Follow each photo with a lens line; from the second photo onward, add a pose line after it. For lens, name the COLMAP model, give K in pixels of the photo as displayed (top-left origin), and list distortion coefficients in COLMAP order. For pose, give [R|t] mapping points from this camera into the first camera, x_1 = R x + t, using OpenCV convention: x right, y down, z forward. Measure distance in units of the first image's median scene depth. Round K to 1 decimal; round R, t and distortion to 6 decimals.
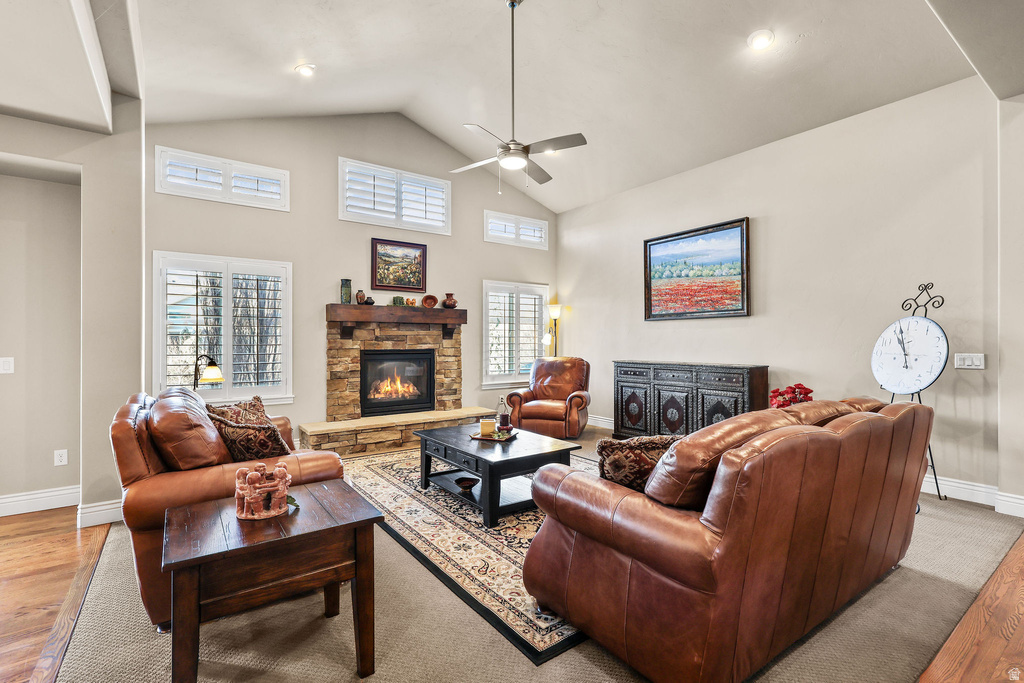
lens RADIAL K [[472.0, 0, 512.0], [0, 472.0, 341.5], [0, 0, 1]] dist [-0.000606, -0.000043]
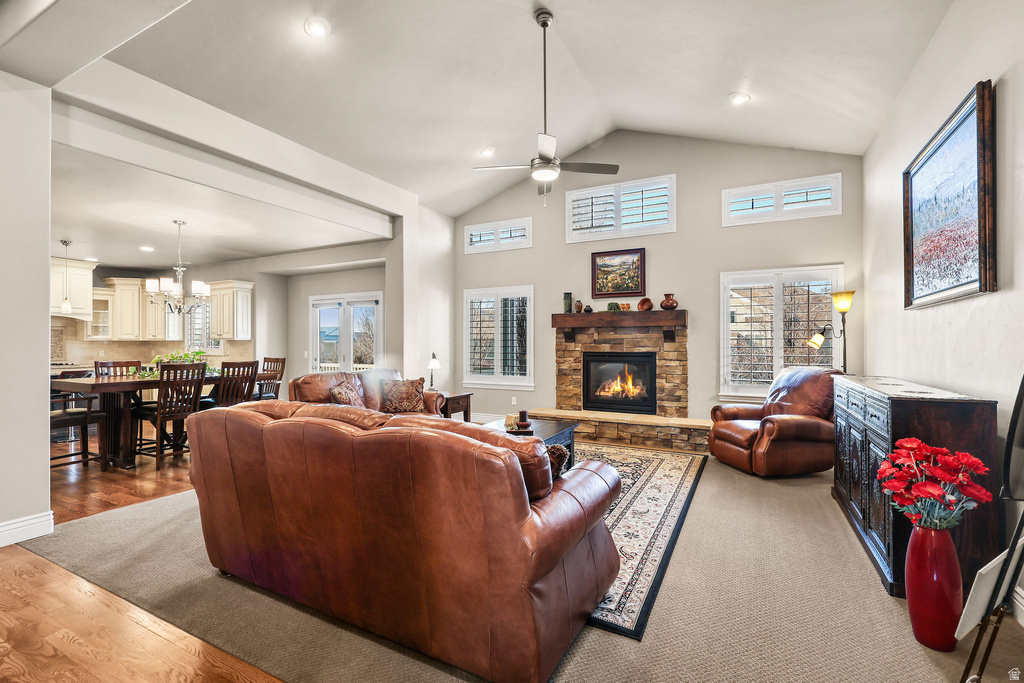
lens RADIAL K [[464.5, 0, 493.5], [0, 464.5, 345.0], [0, 0, 1]] dist [0.000390, 0.000098]
pose [[0.428219, 0.003764, -0.903667, 0.589782], [-0.001283, 0.999993, 0.003557, -0.002118], [0.903674, -0.000364, 0.428221, 0.298644]]
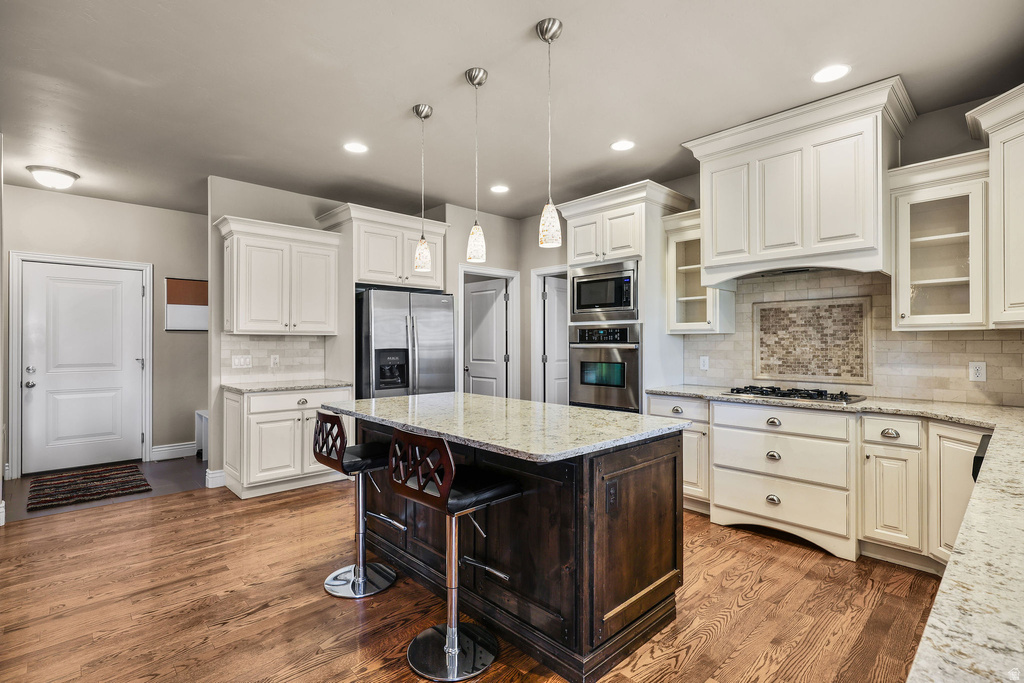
lens RADIAL K [[494.6, 0, 512.0], [0, 494.6, 341.5], [0, 0, 1]] dist [-0.000570, -0.000063]
pose [[-0.990667, 0.001963, -0.136290, -0.743287], [0.001905, 0.999998, 0.000555, 0.000239], [0.136291, 0.000290, -0.990669, 0.227874]]
